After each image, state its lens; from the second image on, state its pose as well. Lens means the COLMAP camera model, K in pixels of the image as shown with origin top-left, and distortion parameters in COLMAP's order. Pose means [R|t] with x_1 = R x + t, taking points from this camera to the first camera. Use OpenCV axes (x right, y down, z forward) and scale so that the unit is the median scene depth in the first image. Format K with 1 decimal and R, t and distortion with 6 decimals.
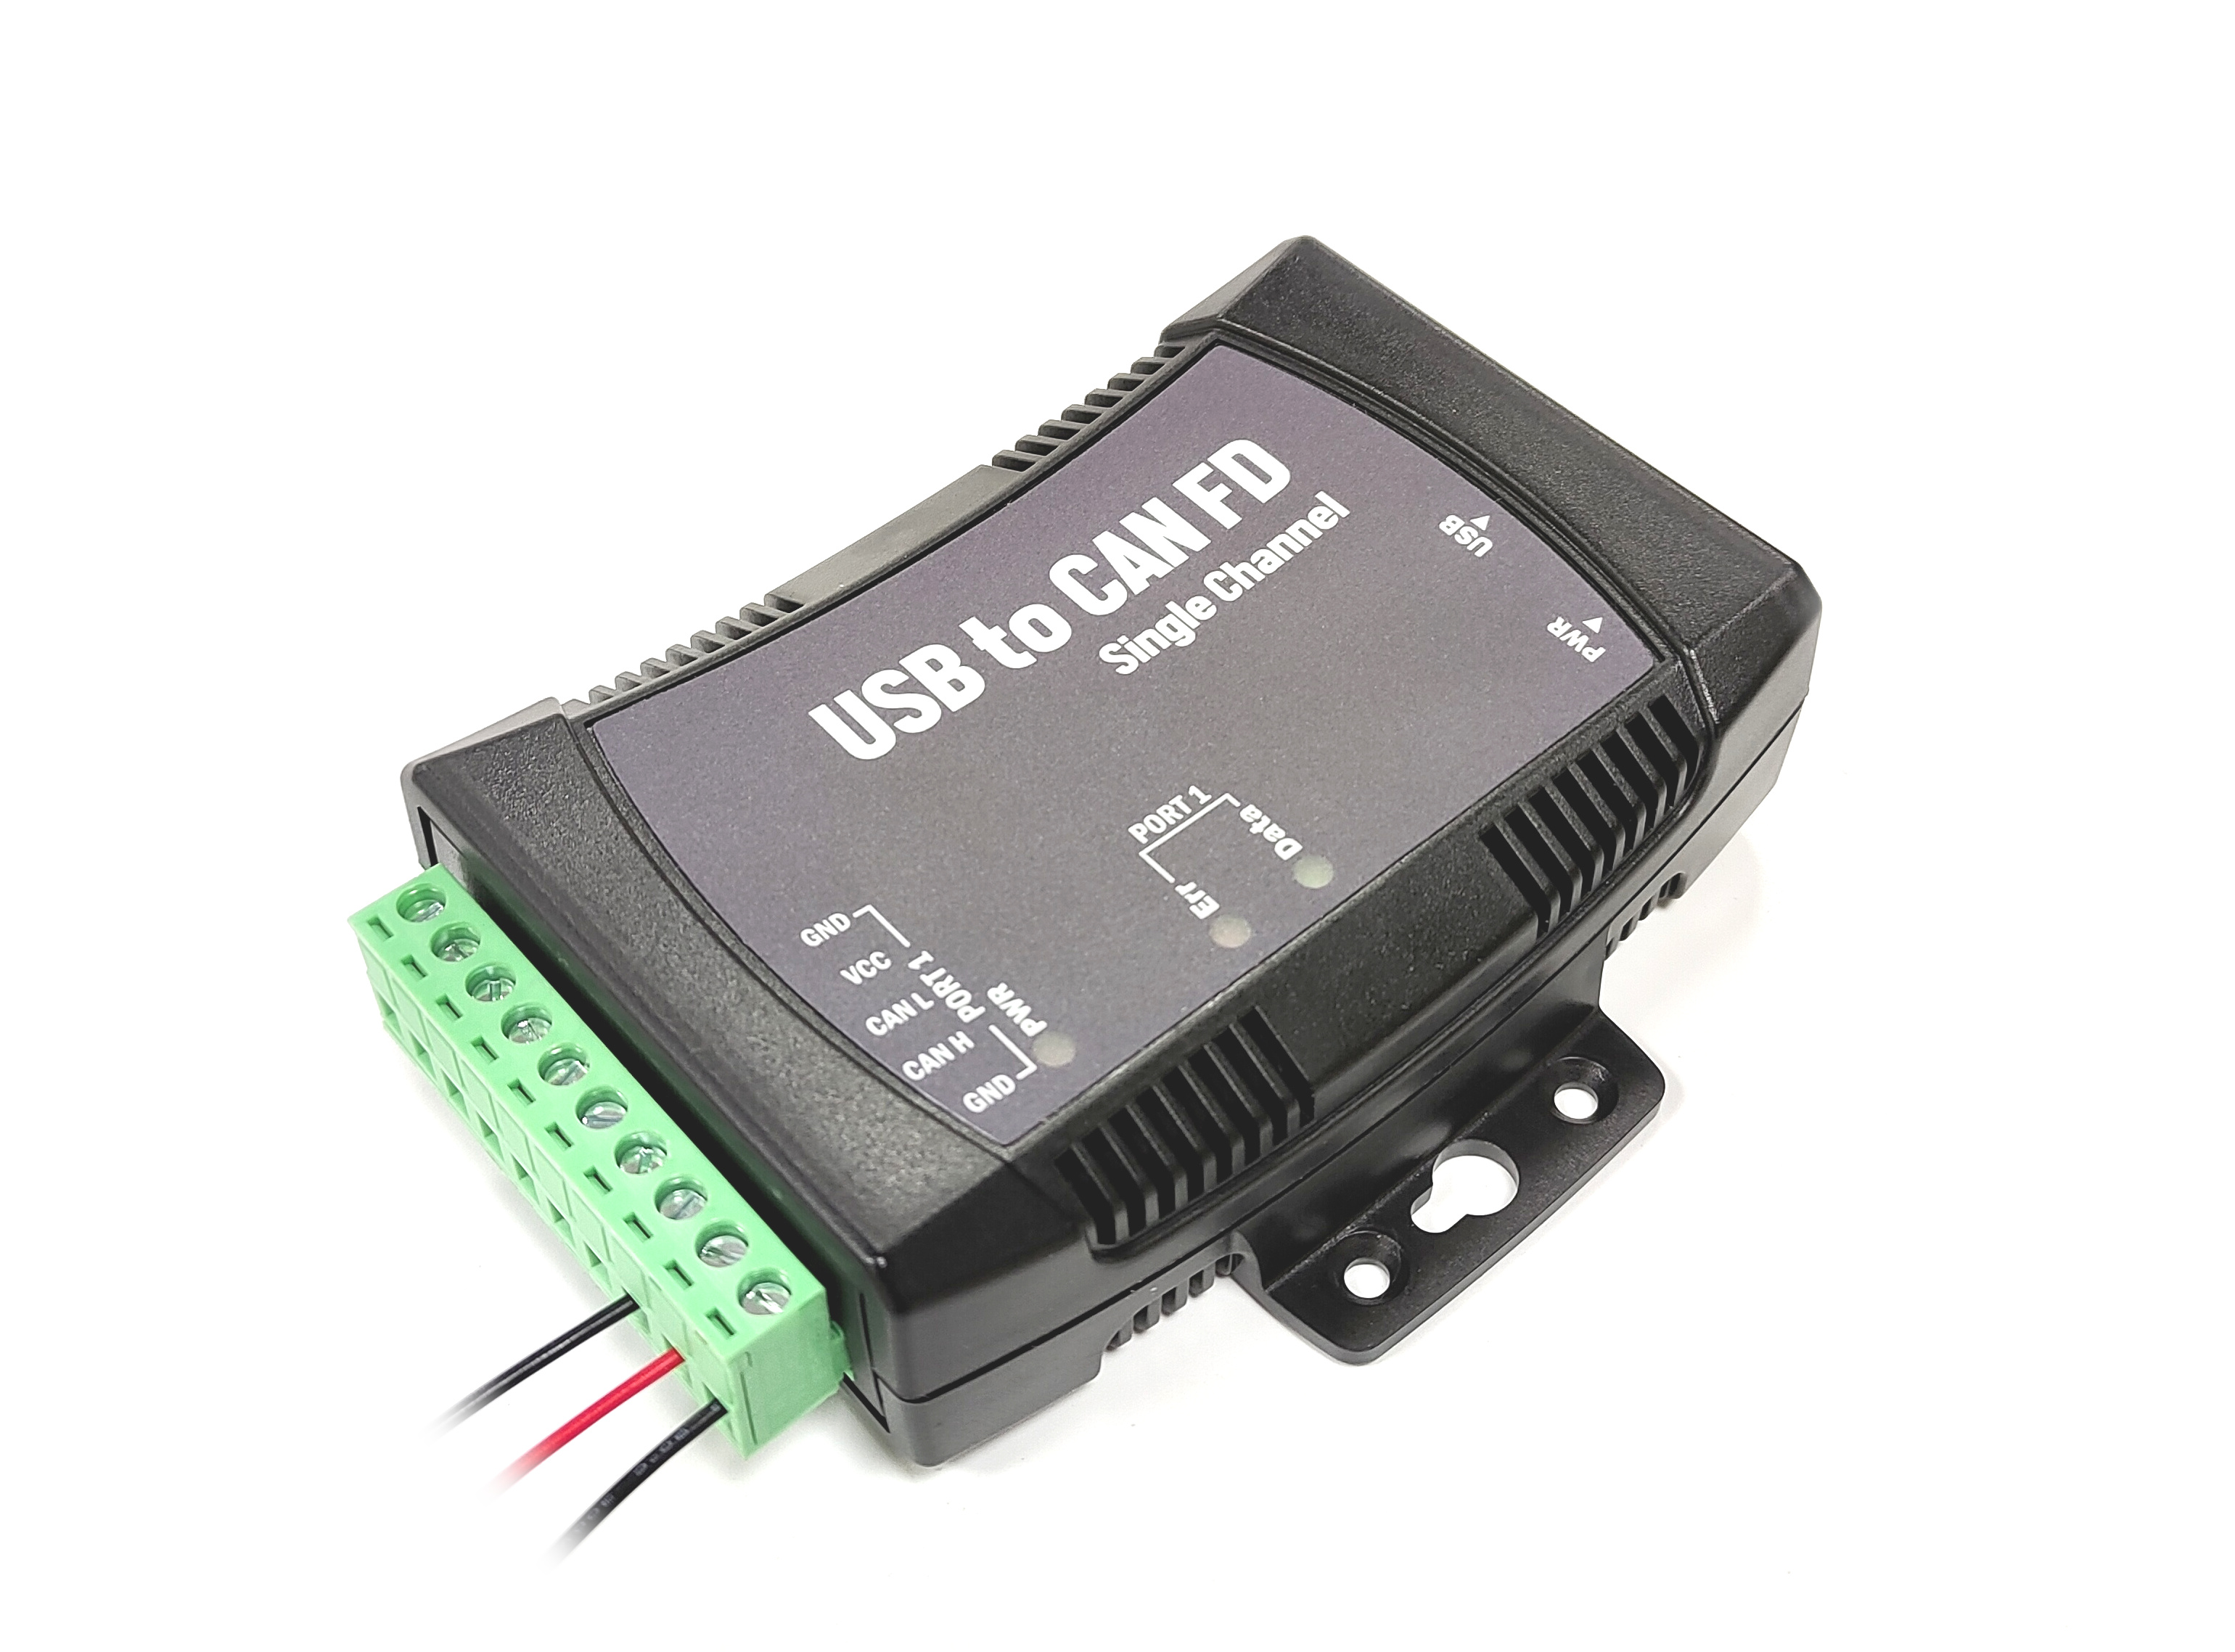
lens RADIAL K [[2572.0, 0, 1120.3], [0, 2572.0, 767.6], [0, 0, 1]] dist [0.005556, -0.001792]
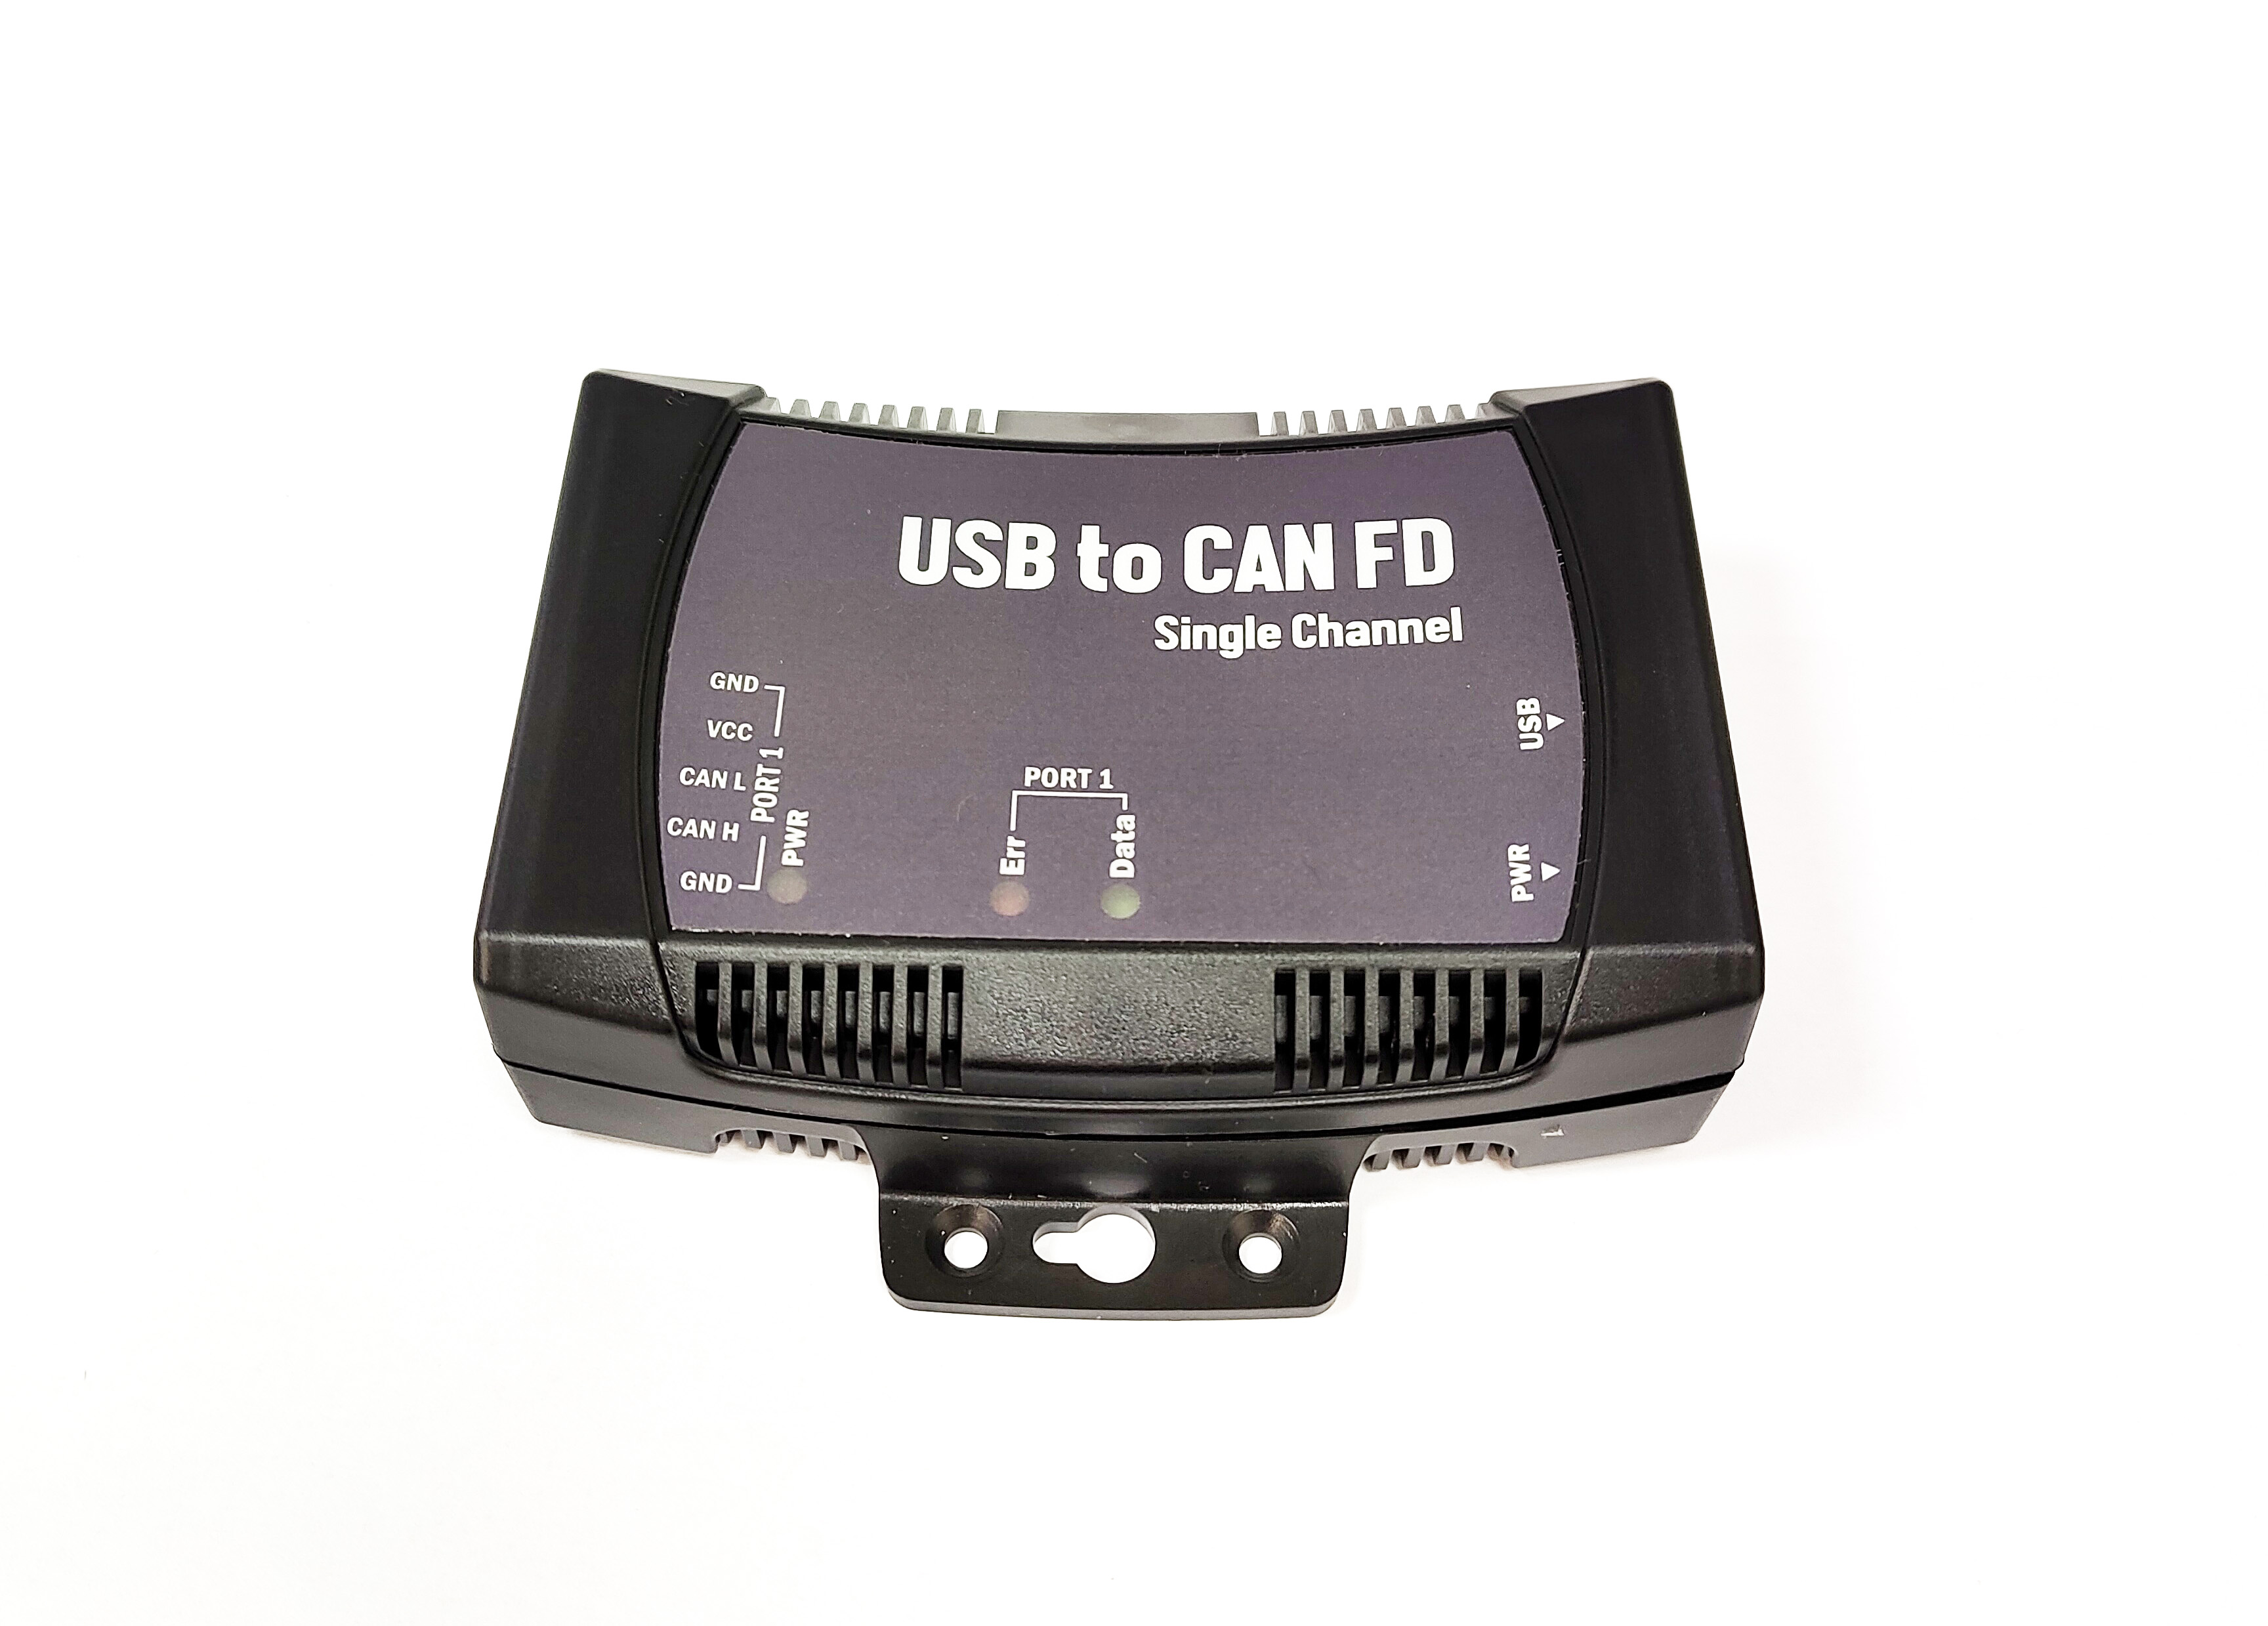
lens RADIAL K [[2355.9, 0, 1130.7], [0, 2355.9, 734.1], [0, 0, 1]] dist [-0.005481, -0.003058]
pose [[0.742511, 0.558743, -0.369437, 0.369879], [-0.522381, 0.828255, 0.202762, -0.197648], [0.419279, 0.042433, 0.906865, 0.141963]]
